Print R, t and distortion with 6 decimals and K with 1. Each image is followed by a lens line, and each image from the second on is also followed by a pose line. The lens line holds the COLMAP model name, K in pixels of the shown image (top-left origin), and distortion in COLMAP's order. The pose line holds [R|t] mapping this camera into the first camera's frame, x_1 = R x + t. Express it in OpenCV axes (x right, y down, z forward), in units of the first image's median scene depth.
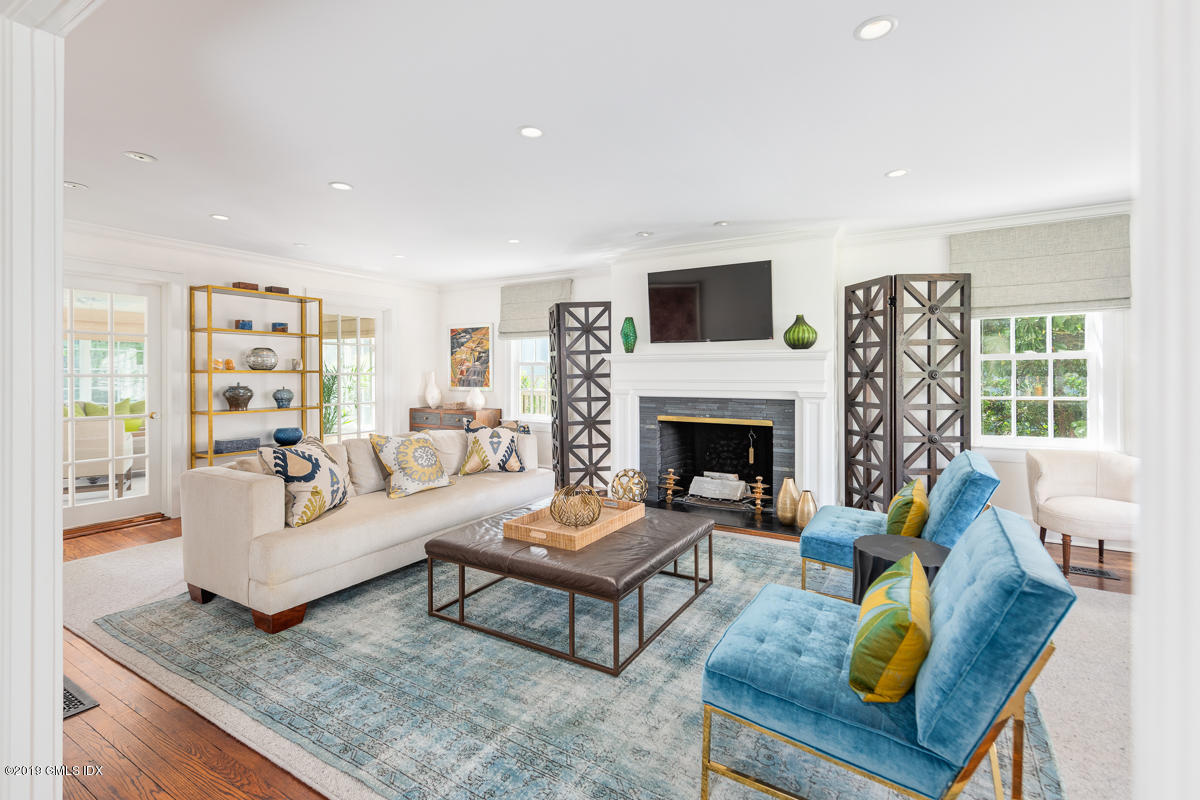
lens RADIAL K [[537.2, 0, 615.0], [0, 537.2, 372.9], [0, 0, 1]] dist [0.011652, -0.000145]
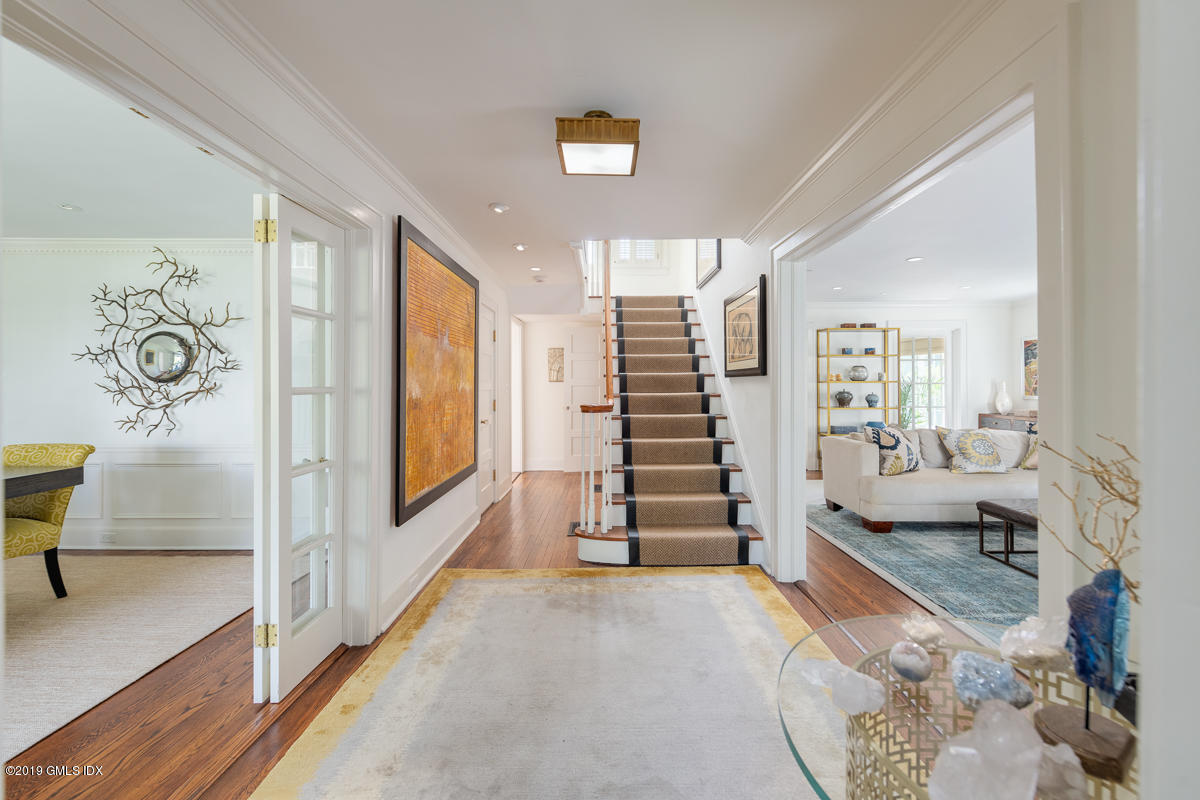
lens RADIAL K [[483.6, 0, 601.3], [0, 483.6, 381.3], [0, 0, 1]] dist [0.001239, 0.000001]
pose [[0.500011, -0.002832, -0.866015, 0.170745], [0.001409, 0.999996, -0.002457, -0.002053], [0.866018, 0.000009, 0.500013, -0.328582]]
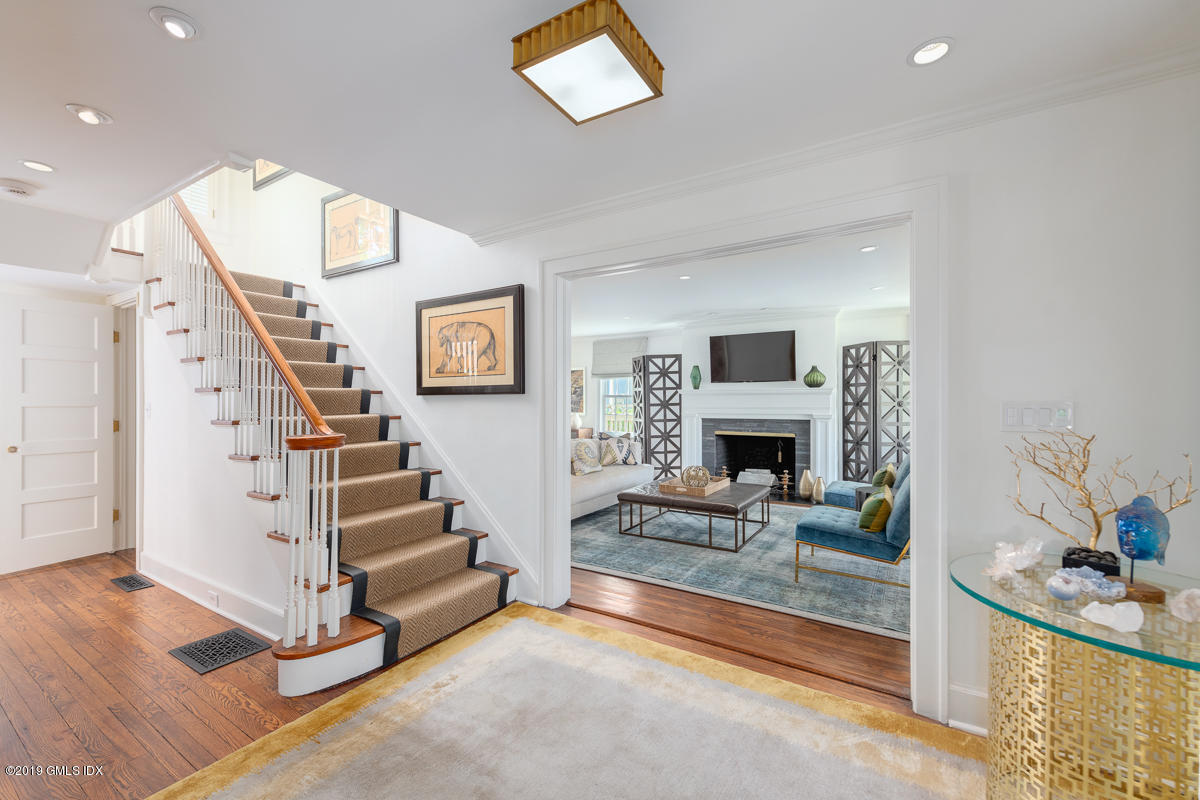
lens RADIAL K [[486.6, 0, 599.9], [0, 486.6, 401.6], [0, 0, 1]] dist [0.001633, -0.000018]
pose [[0.999487, 0.000464, -0.032033, -0.232484], [-0.000546, 0.999997, -0.002563, 0.001068], [0.032032, 0.002579, 0.999484, -0.431915]]
